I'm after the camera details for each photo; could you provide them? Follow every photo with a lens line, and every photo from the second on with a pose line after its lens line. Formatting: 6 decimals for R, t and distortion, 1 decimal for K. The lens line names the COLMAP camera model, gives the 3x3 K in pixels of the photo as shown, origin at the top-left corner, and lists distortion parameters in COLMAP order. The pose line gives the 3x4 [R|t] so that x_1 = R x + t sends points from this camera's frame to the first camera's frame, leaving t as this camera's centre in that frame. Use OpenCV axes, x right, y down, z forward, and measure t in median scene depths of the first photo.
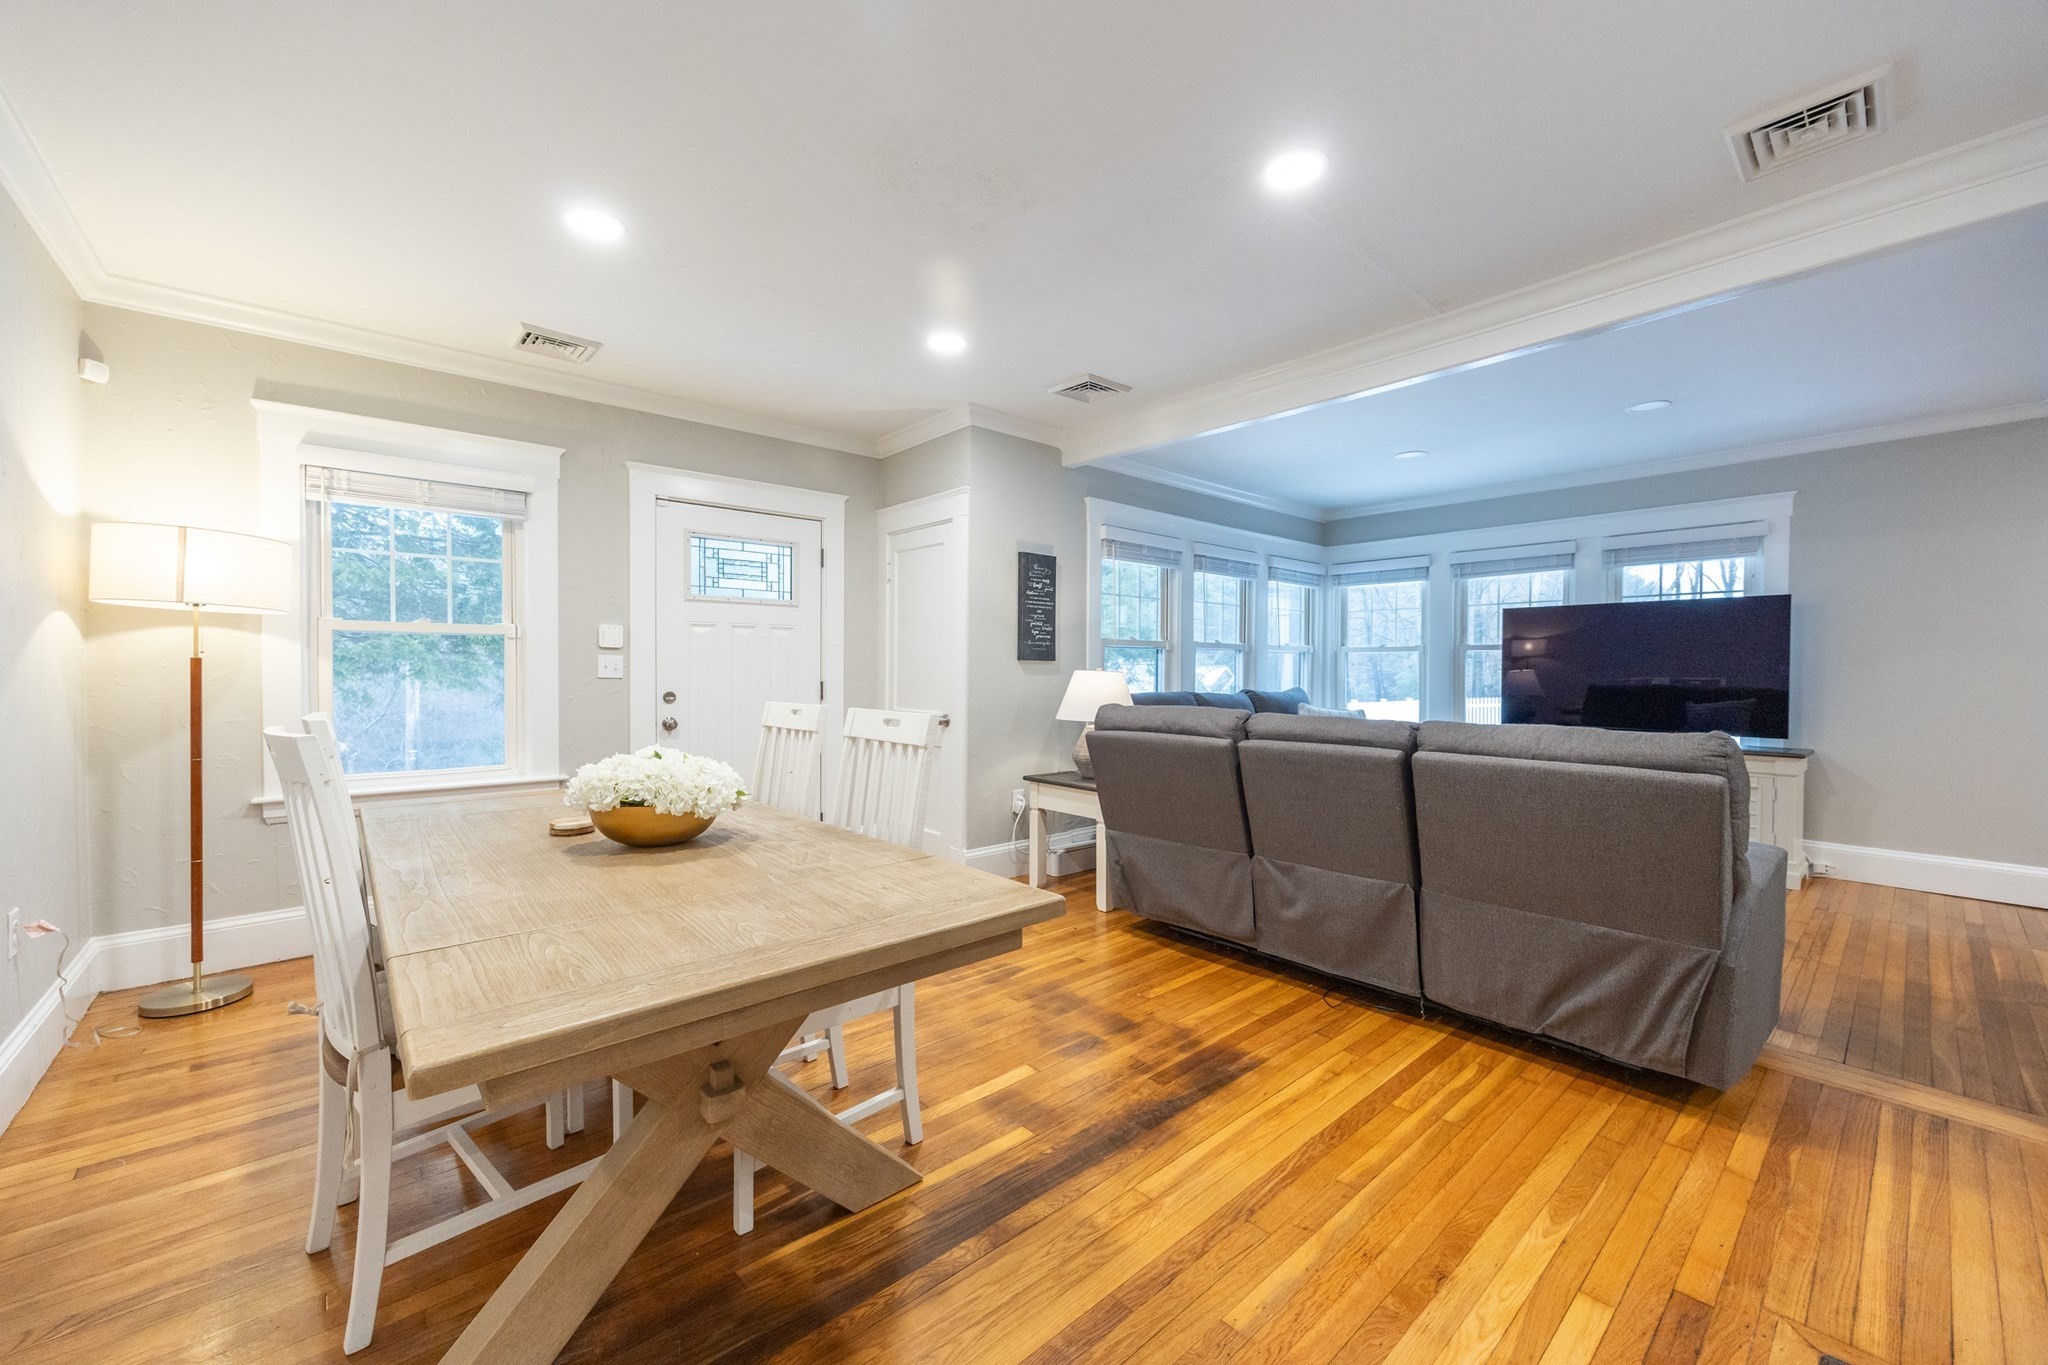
lens RADIAL K [[785.8, 0, 1015.1], [0, 785.8, 680.4], [0, 0, 1]] dist [-0.005759, 0.000063]
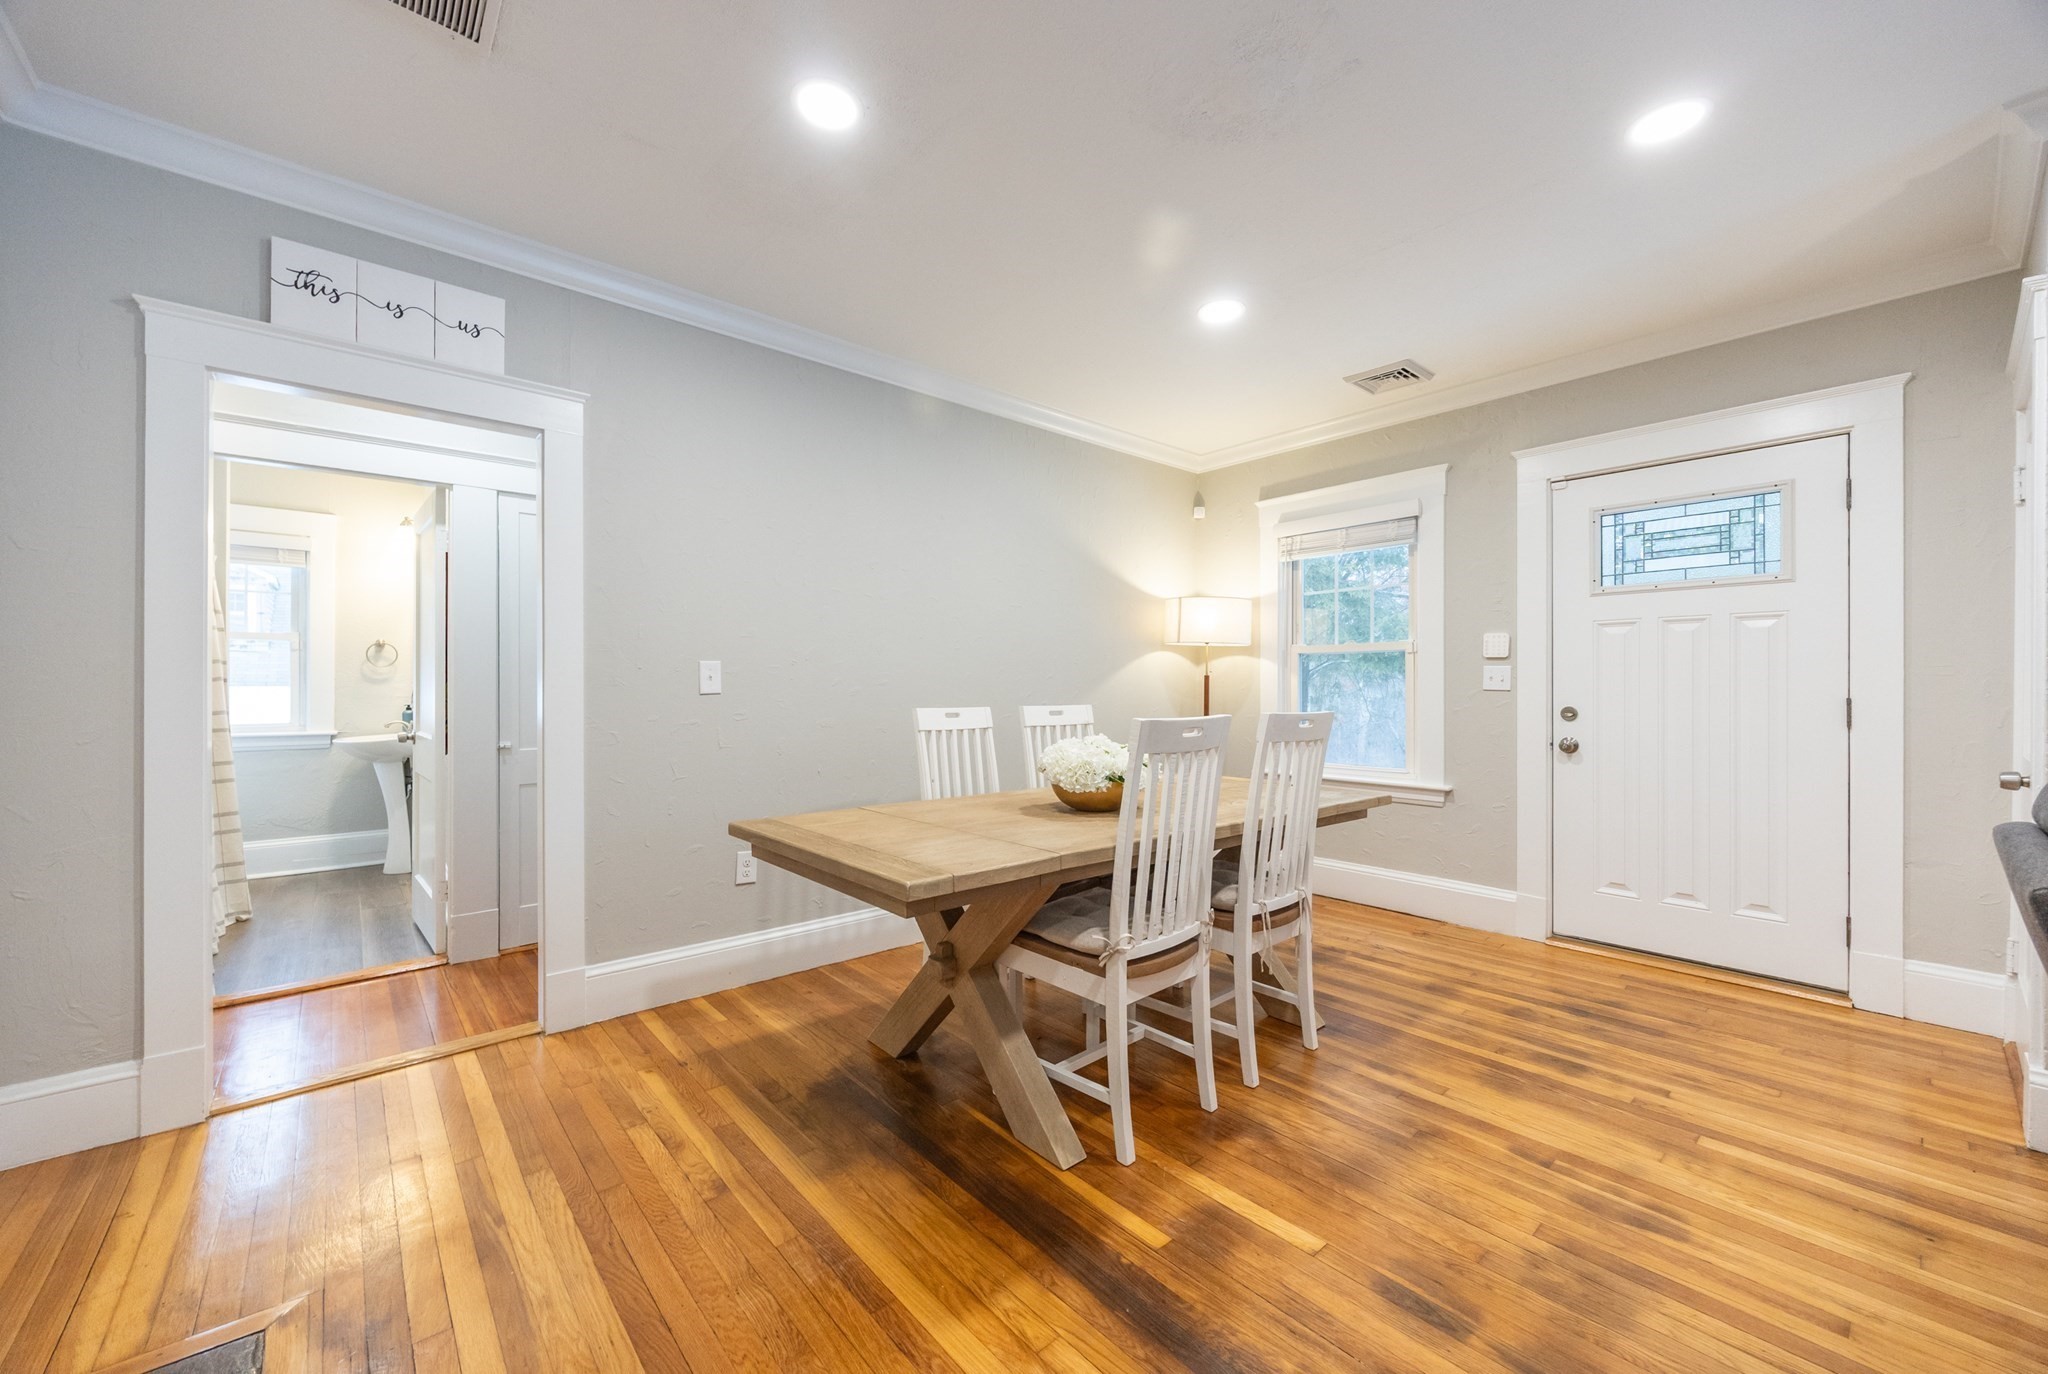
lens RADIAL K [[785.8, 0, 1015.9], [0, 785.8, 687.6], [0, 0, 1]] dist [-0.005759, 0.000063]
pose [[-0.001692, -0.002163, -0.999996, 0.335648], [-0.014448, 0.999893, -0.002139, 0.003509], [0.999894, 0.014444, -0.001724, 0.344366]]
